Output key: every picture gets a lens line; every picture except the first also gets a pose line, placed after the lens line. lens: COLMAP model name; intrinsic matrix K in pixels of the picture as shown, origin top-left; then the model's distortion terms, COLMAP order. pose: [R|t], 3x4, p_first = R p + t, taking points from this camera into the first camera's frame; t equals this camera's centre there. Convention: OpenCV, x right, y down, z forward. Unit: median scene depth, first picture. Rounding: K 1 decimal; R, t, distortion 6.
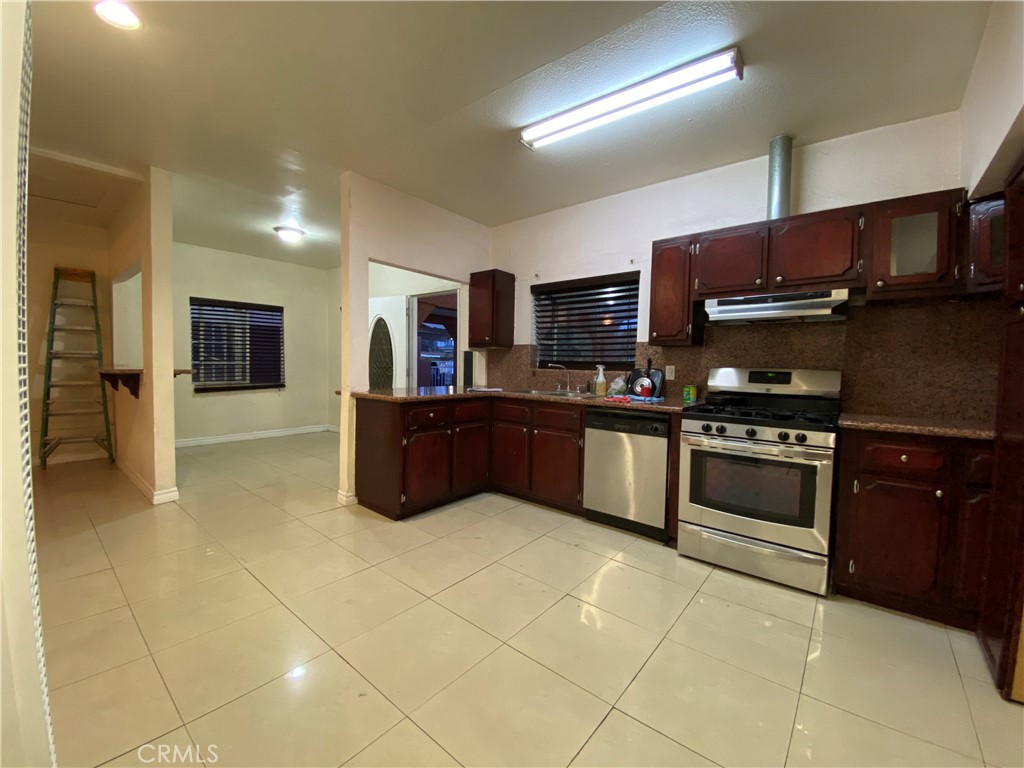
lens RADIAL K [[416.1, 0, 507.1], [0, 416.1, 384.4], [0, 0, 1]] dist [-0.000818, -0.000308]
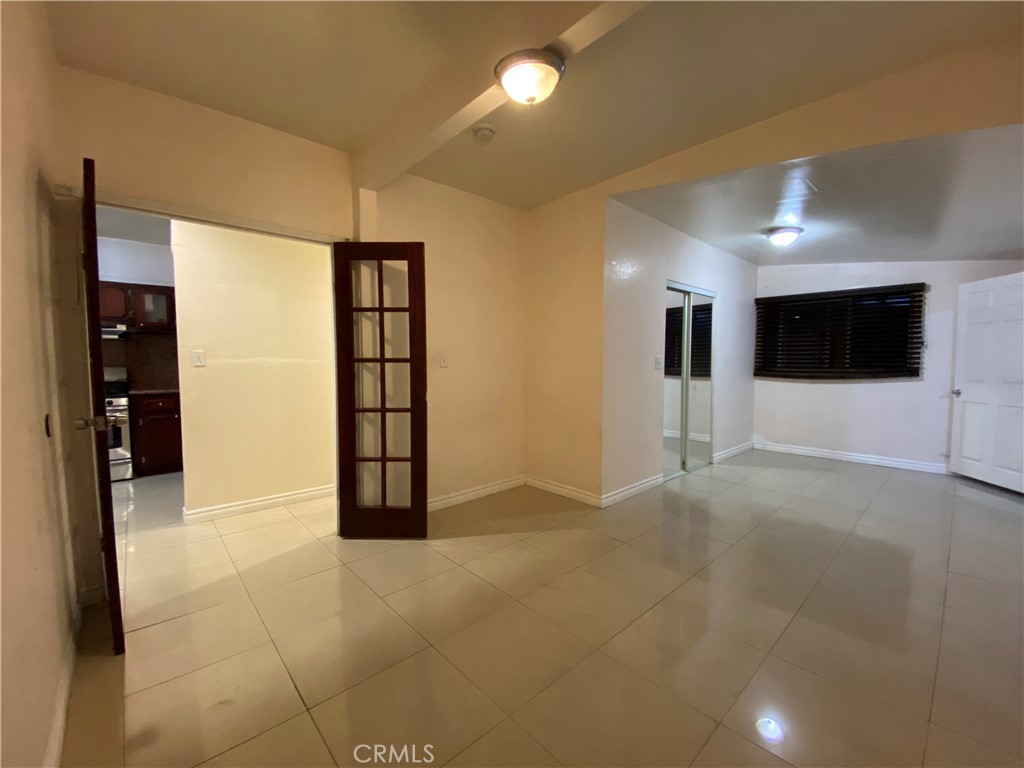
lens RADIAL K [[416.1, 0, 507.1], [0, 416.1, 384.4], [0, 0, 1]] dist [-0.000818, -0.000308]
pose [[0.140445, -0.074289, 0.987297, -0.737114], [0.051981, 0.996359, 0.067576, 0.006934], [-0.988723, 0.041830, 0.143796, -0.873752]]
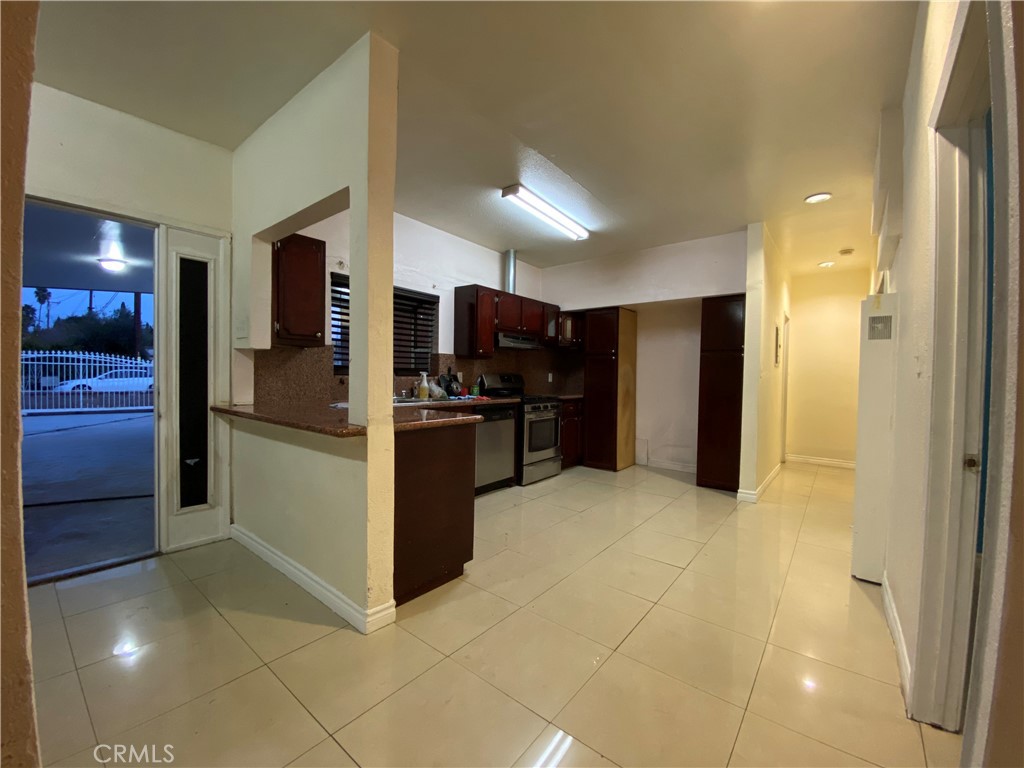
lens RADIAL K [[416.1, 0, 507.1], [0, 416.1, 384.4], [0, 0, 1]] dist [-0.000818, -0.000308]
pose [[-0.039652, -0.039380, 0.998437, -1.200353], [0.026553, 0.998829, 0.040450, -0.068468], [-0.998861, 0.028115, -0.038560, 1.078228]]
